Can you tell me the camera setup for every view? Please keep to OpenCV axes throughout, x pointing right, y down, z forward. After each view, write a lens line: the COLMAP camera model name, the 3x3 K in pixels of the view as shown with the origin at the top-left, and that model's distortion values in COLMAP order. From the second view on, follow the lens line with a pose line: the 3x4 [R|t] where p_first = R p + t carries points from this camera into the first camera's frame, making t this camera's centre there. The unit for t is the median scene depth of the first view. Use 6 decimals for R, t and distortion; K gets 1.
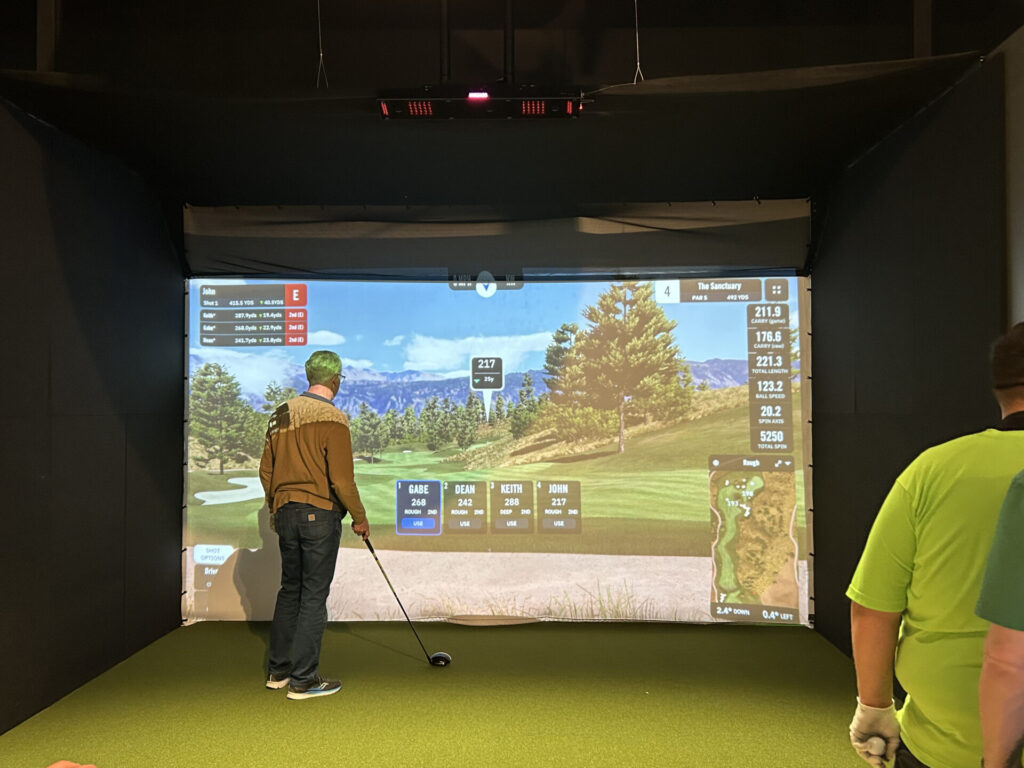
lens RADIAL K [[1022.5, 0, 527.9], [0, 1022.5, 397.3], [0, 0, 1]] dist [0.182703, 0.000000]
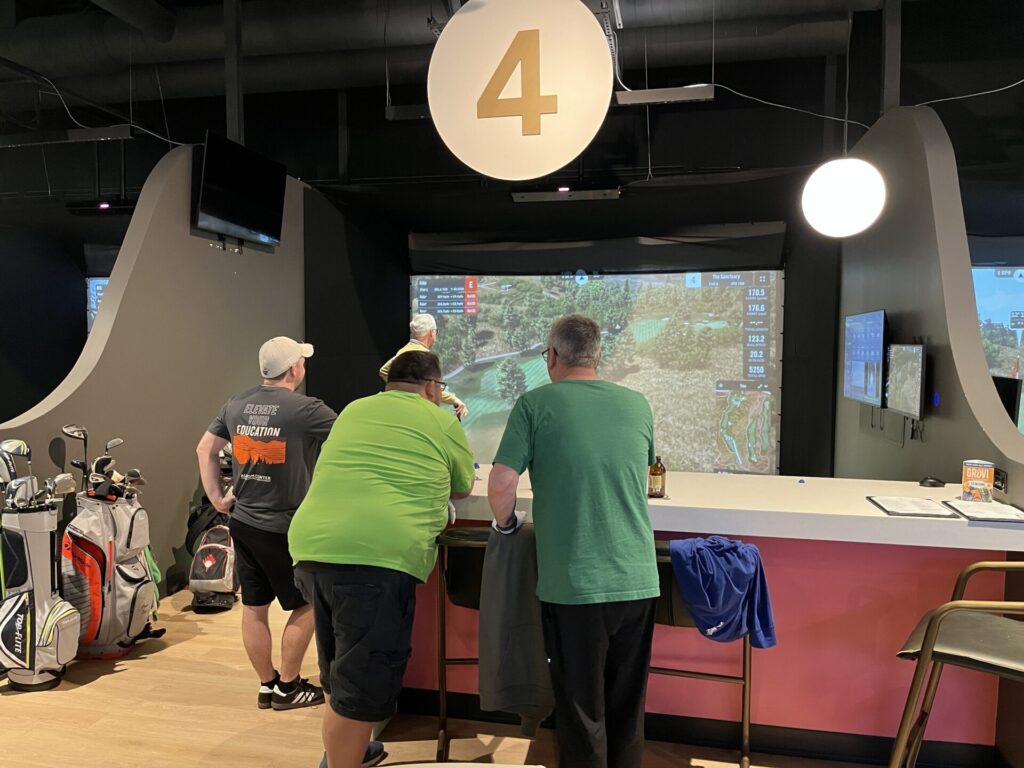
lens RADIAL K [[782.5, 0, 531.7], [0, 782.5, 407.9], [0, 0, 1]] dist [0.062022, -0.069534]
pose [[0.989128, 0.018244, -0.145923, 0.068768], [-0.004654, 0.995661, 0.092934, -0.015970], [0.146985, -0.091244, 0.984921, -0.283939]]
